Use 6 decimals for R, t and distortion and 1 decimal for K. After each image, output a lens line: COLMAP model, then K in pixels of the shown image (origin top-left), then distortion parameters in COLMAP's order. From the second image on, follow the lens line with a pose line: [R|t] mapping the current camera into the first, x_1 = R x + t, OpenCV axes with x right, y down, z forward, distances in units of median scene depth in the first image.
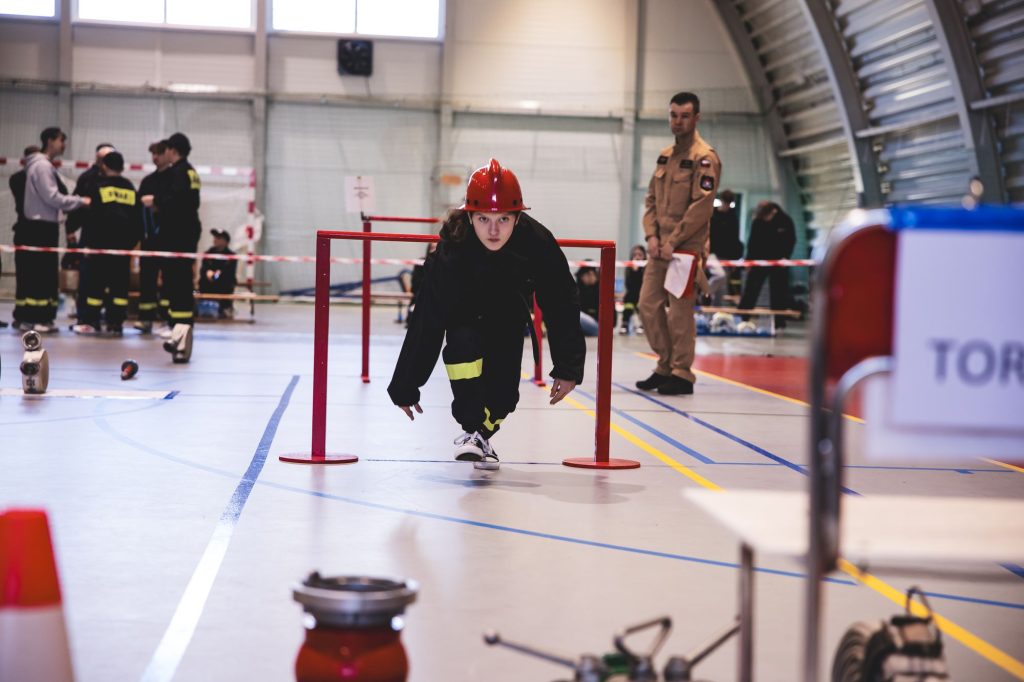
lens RADIAL K [[1821.2, 0, 518.1], [0, 1821.2, 337.2], [0, 0, 1]] dist [0.203831, 0.000000]
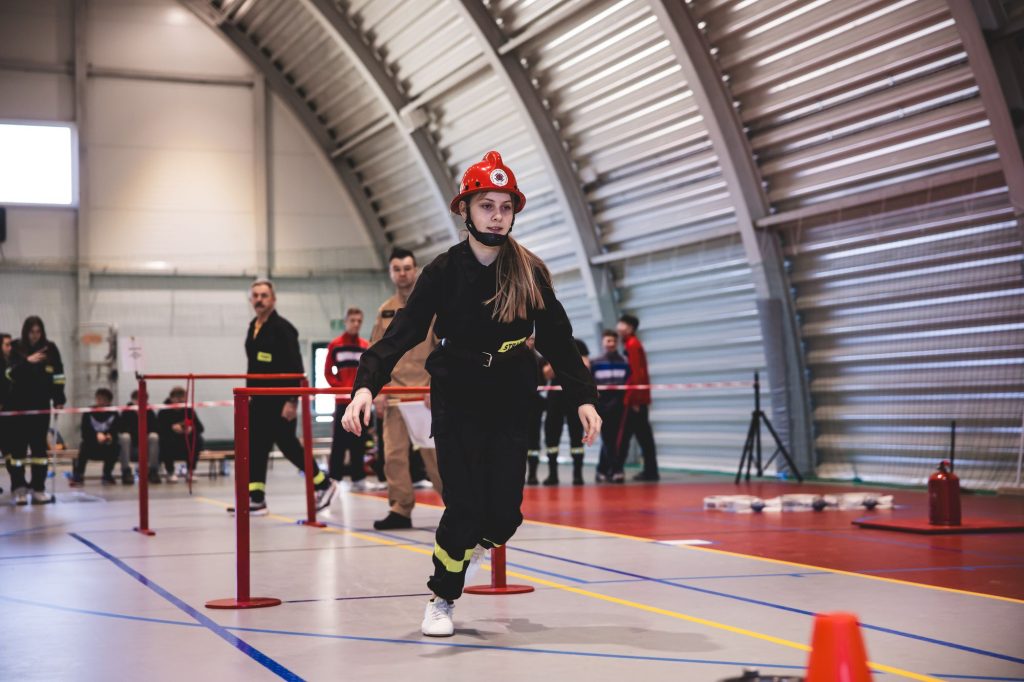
lens RADIAL K [[1701.4, 0, 552.9], [0, 1701.4, 350.6], [0, 0, 1]] dist [0.094709, 0.000000]
pose [[0.963324, -0.036499, 0.265848, -0.043096], [0.056016, 0.996233, -0.066203, -0.000939], [-0.262430, 0.078667, 0.961739, -0.000758]]
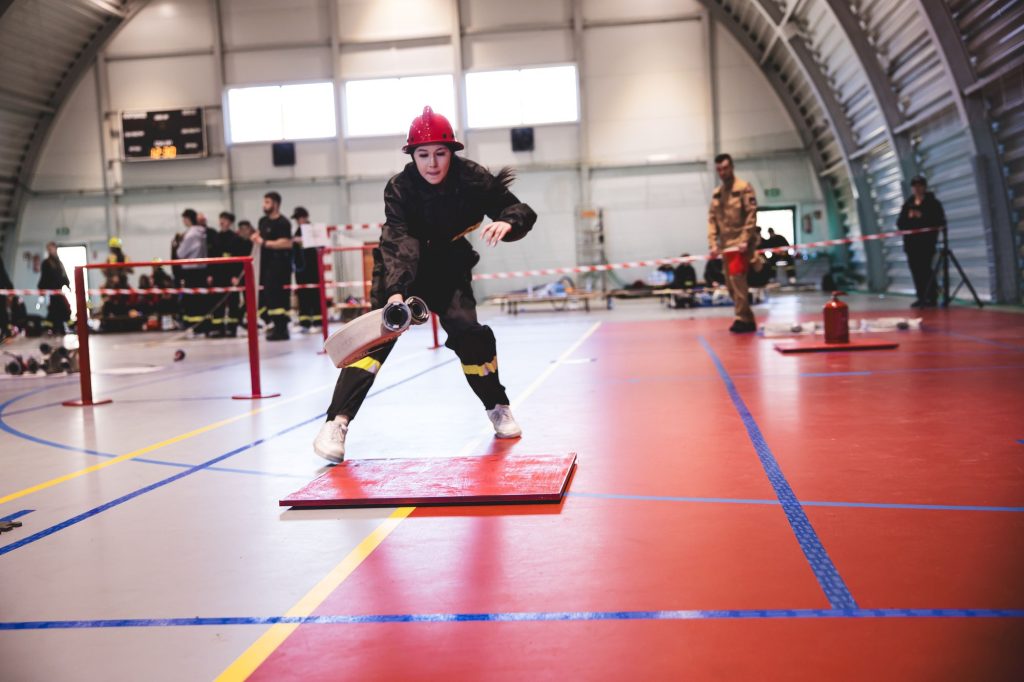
lens RADIAL K [[1279.4, 0, 488.5], [0, 1279.4, 341.3], [0, 0, 1]] dist [0.084819, 0.000000]
pose [[0.971416, -0.067701, -0.227523, 0.113614], [0.069517, 0.997581, -0.000031, 0.011391], [0.226975, -0.015786, 0.973773, -0.038764]]
